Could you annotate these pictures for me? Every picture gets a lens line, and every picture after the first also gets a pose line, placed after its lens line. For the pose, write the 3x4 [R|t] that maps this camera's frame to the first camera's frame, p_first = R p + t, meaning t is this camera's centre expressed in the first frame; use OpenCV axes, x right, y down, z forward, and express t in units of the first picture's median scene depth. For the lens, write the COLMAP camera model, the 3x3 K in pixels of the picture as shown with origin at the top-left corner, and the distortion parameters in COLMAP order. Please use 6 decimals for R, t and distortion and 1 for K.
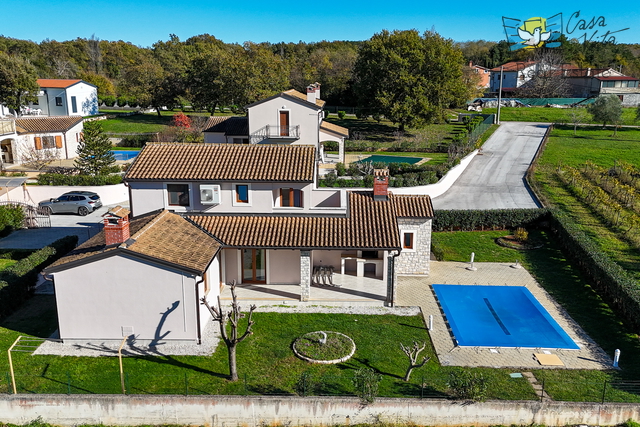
lens RADIAL K [[557.8, 0, 320.0], [0, 557.8, 213.5], [0, 0, 1]] dist [0.087746, -0.088889]
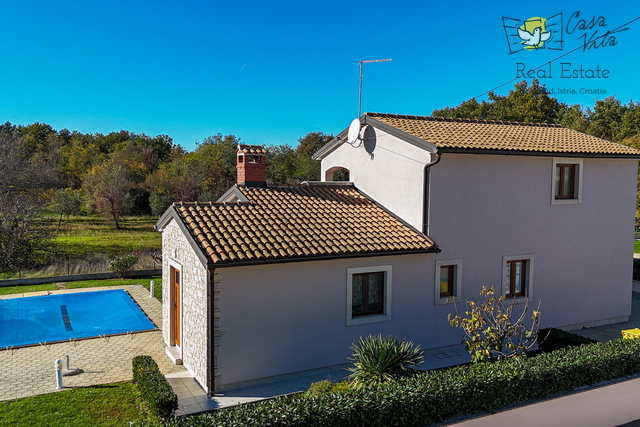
lens RADIAL K [[557.8, 0, 320.0], [0, 557.8, 213.5], [0, 0, 1]] dist [0.087746, -0.088889]
pose [[-0.869438, 0.023472, -0.493485, 0.361801], [-0.129736, 0.952968, 0.273899, -0.193327], [0.476704, 0.302160, -0.825501, 1.633085]]
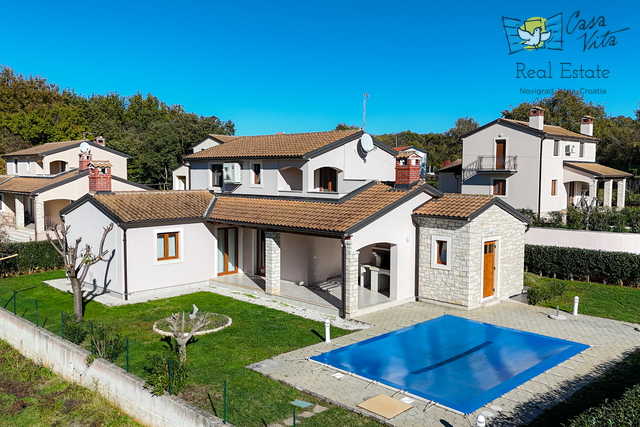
lens RADIAL K [[557.8, 0, 320.0], [0, 557.8, 213.5], [0, 0, 1]] dist [0.087746, -0.088889]
pose [[0.731121, 0.050542, -0.680373, 0.569685], [-0.167424, 0.980050, -0.107108, 0.110881], [0.661386, 0.192220, 0.724996, 0.402899]]
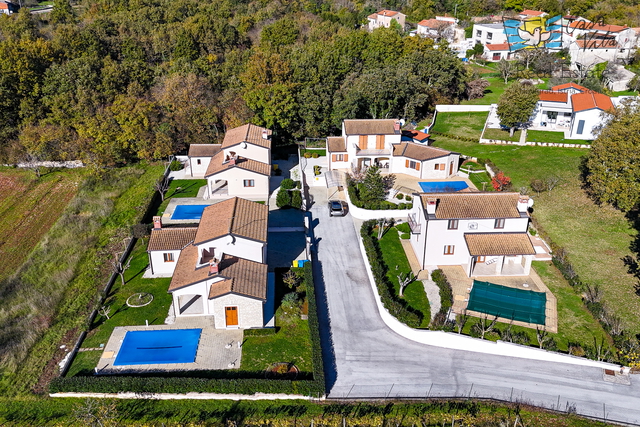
lens RADIAL K [[557.6, 0, 320.0], [0, 557.6, 213.5], [0, 0, 1]] dist [0.058348, 0.008096]
pose [[0.093678, 0.415470, -0.904770, 1.800935], [-0.245790, 0.890288, 0.383372, -1.038106], [0.964786, 0.186470, 0.185519, 1.013382]]
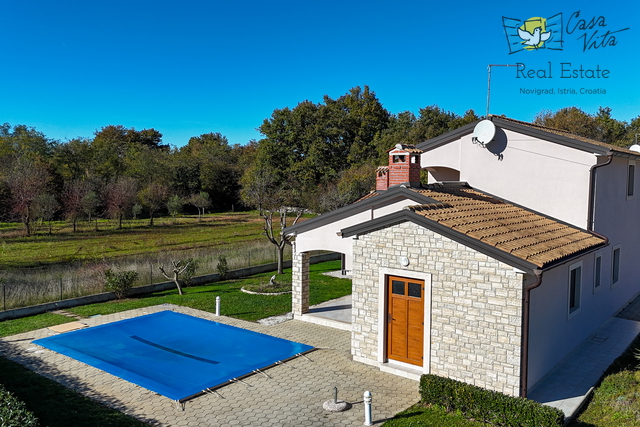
lens RADIAL K [[557.8, 0, 320.0], [0, 557.8, 213.5], [0, 0, 1]] dist [0.087746, -0.088889]
pose [[-0.595660, 0.047847, -0.801811, 0.660830], [-0.203326, 0.956732, 0.208141, -0.118743], [0.777077, 0.287010, -0.560158, 1.336920]]
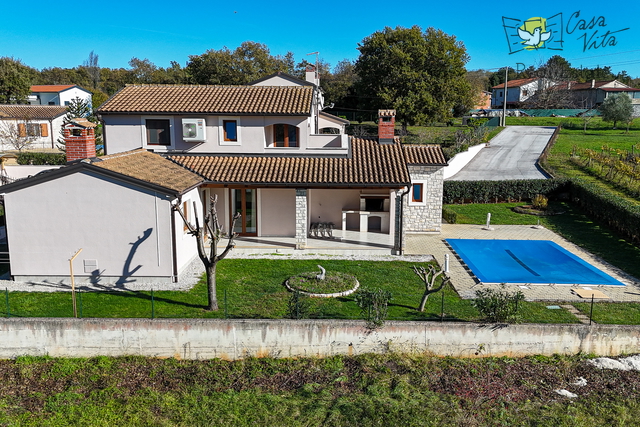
lens RADIAL K [[557.8, 0, 320.0], [0, 557.8, 213.5], [0, 0, 1]] dist [0.087746, -0.088889]
pose [[0.999999, 0.001130, -0.000867, 0.003668], [-0.001185, 0.997786, -0.066497, 0.153160], [0.000790, 0.066498, 0.997786, 0.122045]]
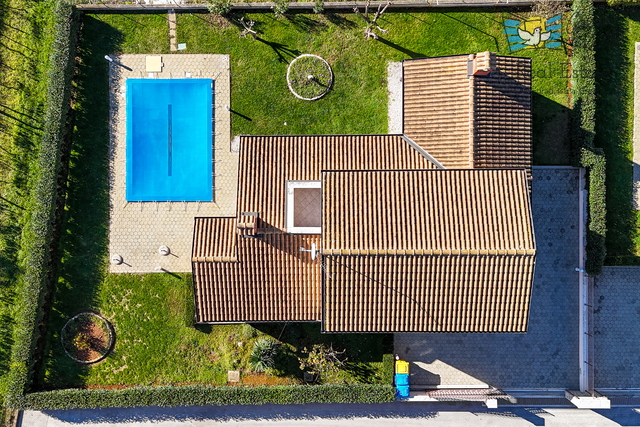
lens RADIAL K [[557.8, 0, 320.0], [0, 557.8, 213.5], [0, 0, 1]] dist [0.087746, -0.088889]
pose [[-0.999407, 0.034206, 0.003927, -0.010178], [-0.004313, -0.237547, 0.971366, -0.964884], [0.034159, 0.970774, 0.237554, 0.814997]]
